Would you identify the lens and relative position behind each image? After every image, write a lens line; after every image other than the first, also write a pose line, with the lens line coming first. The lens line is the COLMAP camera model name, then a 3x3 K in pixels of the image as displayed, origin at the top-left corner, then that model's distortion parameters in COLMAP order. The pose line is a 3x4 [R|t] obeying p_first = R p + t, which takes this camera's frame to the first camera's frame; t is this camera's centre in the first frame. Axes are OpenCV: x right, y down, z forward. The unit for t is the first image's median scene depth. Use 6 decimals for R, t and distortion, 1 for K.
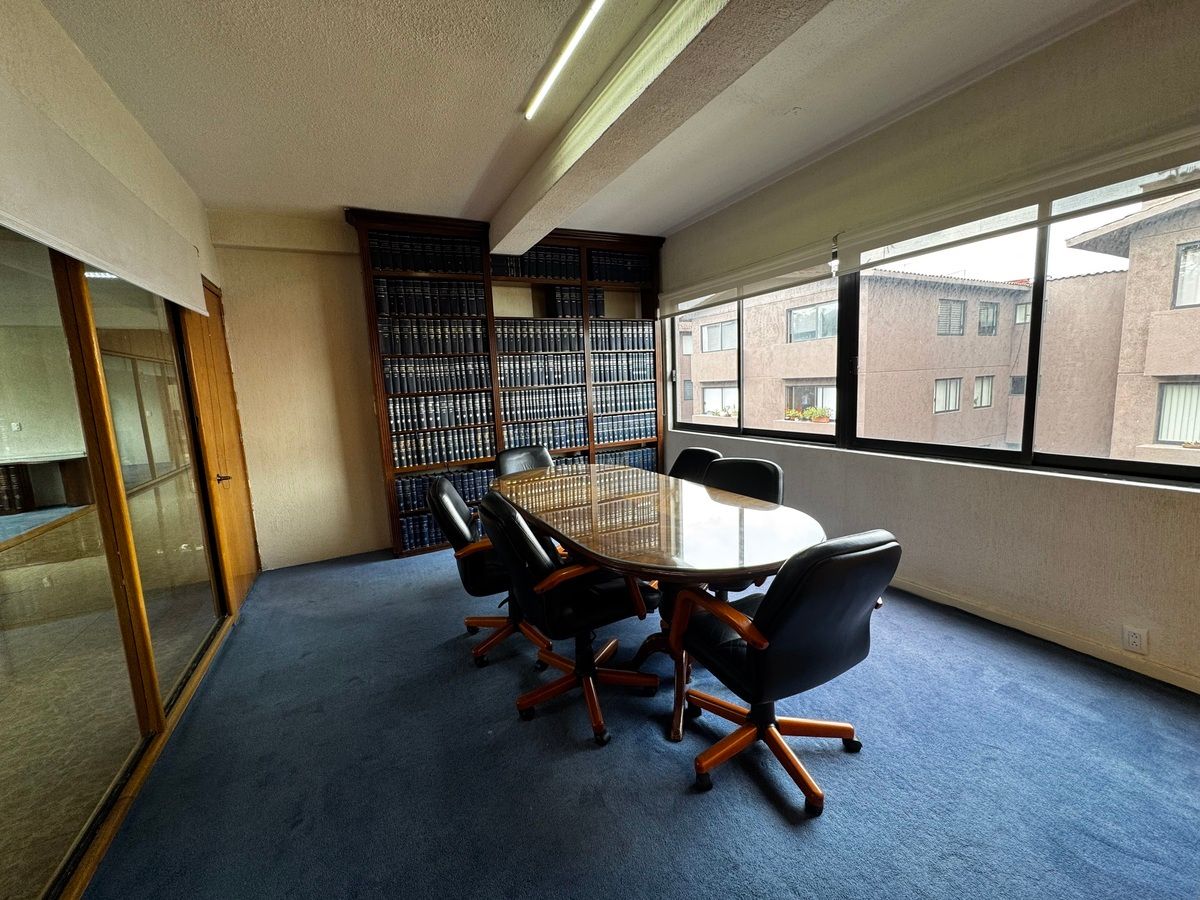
lens RADIAL K [[480.3, 0, 600.9], [0, 480.3, 448.4], [0, 0, 1]] dist [-0.003563, 0.000093]
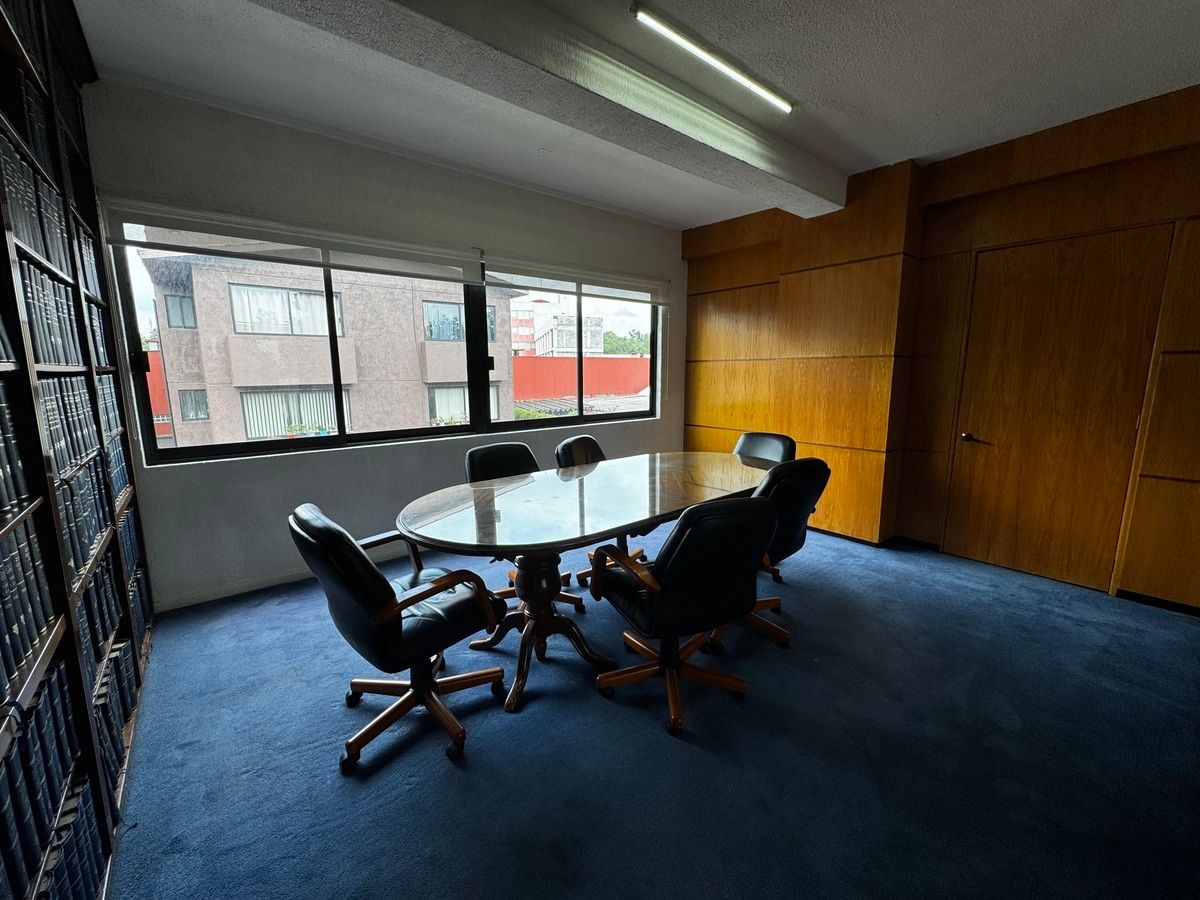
lens RADIAL K [[480.3, 0, 601.0], [0, 480.3, 448.5], [0, 0, 1]] dist [-0.003563, 0.000093]
pose [[-0.230773, -0.111263, 0.966625, -0.522155], [0.150824, 0.977343, 0.148504, -0.071556], [-0.961247, 0.180062, -0.208763, 0.728519]]
